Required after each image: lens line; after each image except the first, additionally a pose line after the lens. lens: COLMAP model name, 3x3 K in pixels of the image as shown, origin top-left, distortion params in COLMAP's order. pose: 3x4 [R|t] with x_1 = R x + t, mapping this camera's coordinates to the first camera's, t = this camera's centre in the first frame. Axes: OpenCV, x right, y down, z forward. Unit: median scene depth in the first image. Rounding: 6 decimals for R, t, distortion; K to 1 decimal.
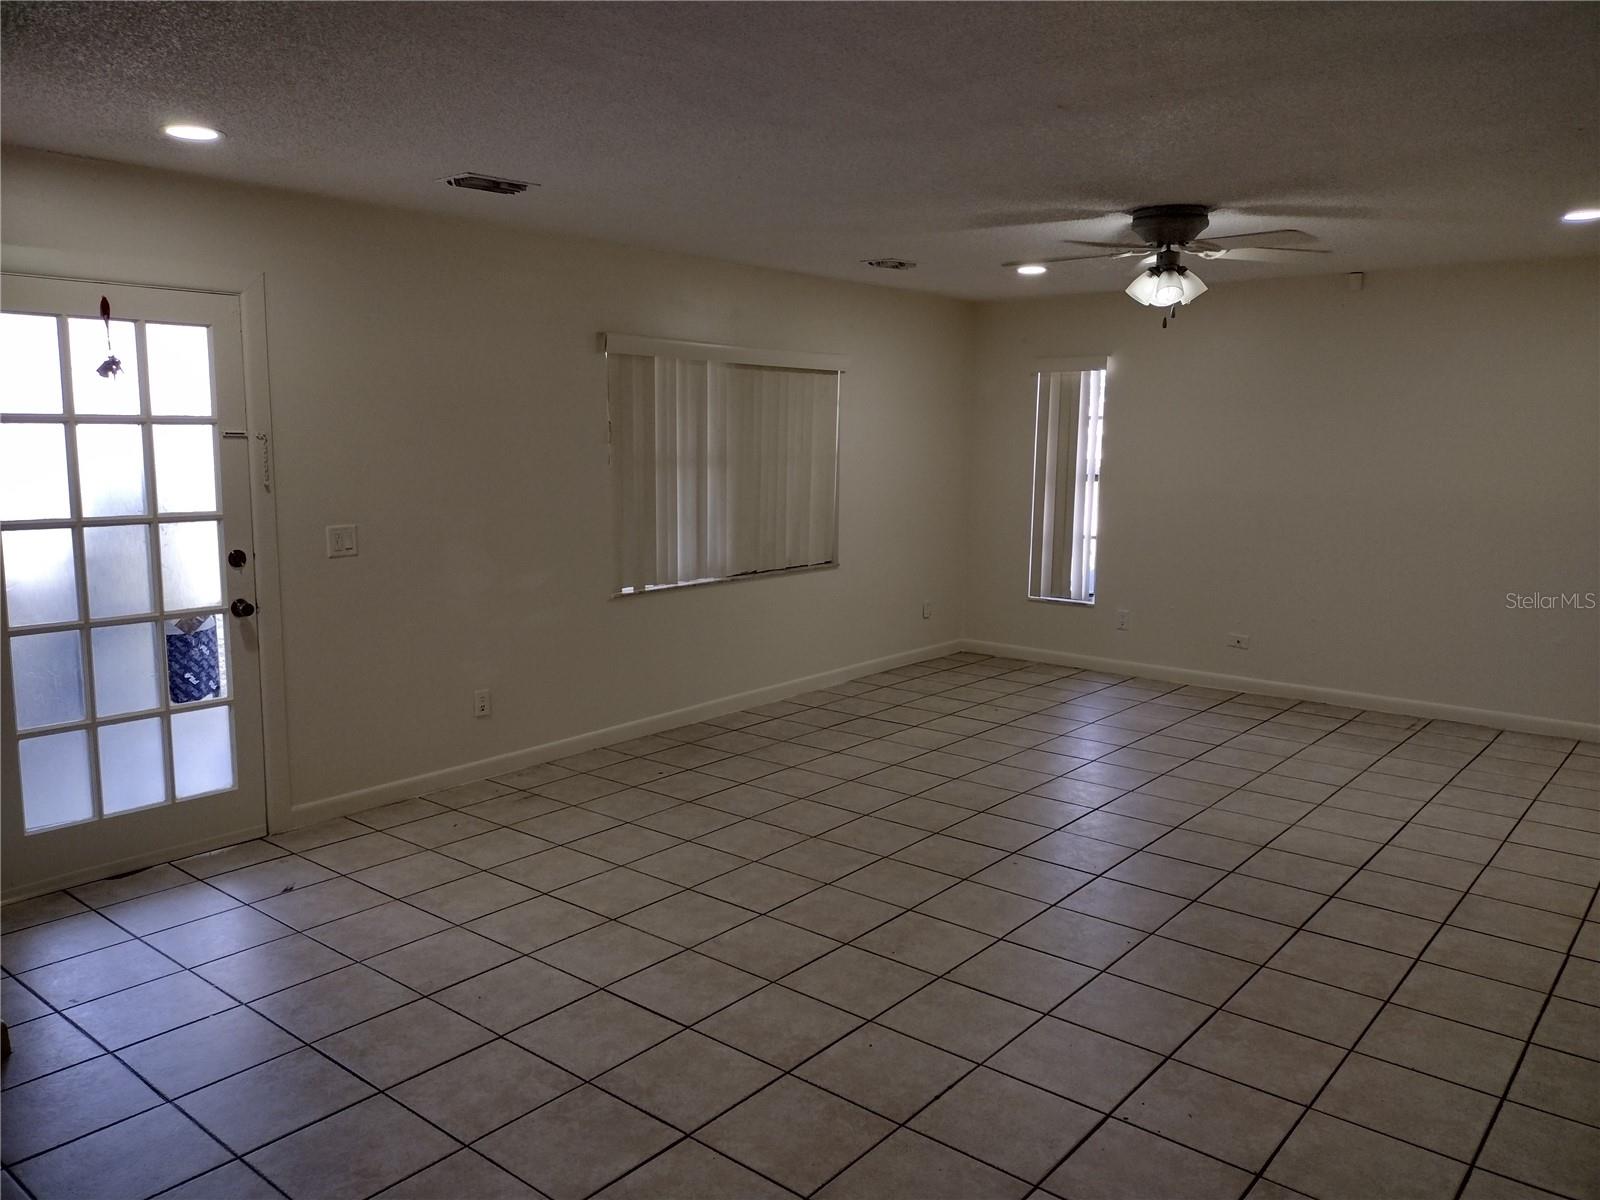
lens RADIAL K [[1202.9, 0, 806.4], [0, 1202.9, 595.3], [0, 0, 1]] dist [0.045364, -0.006260]
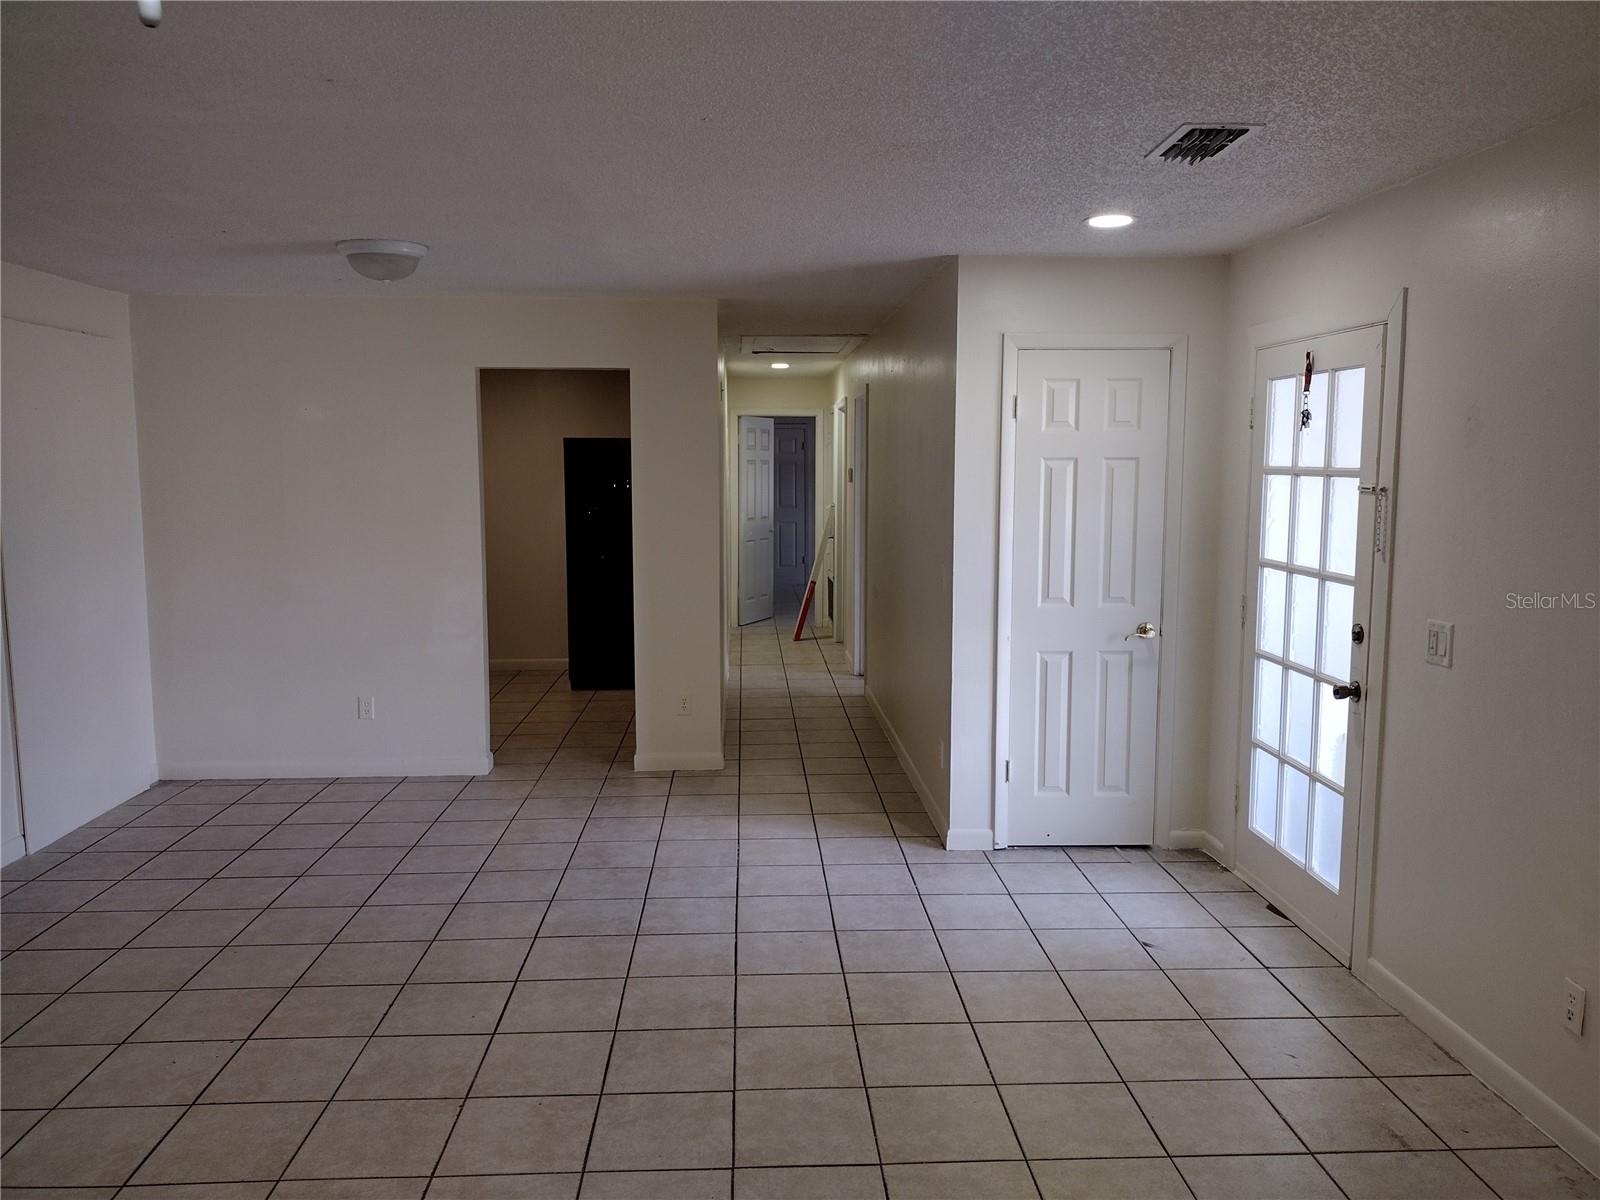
lens RADIAL K [[1202.9, 0, 806.4], [0, 1202.9, 595.3], [0, 0, 1]] dist [0.045364, -0.006260]
pose [[-0.741541, 0.064522, -0.667798, 0.319040], [-0.101213, 0.973214, 0.206421, -0.159903], [0.663229, 0.220659, -0.715148, 1.115098]]
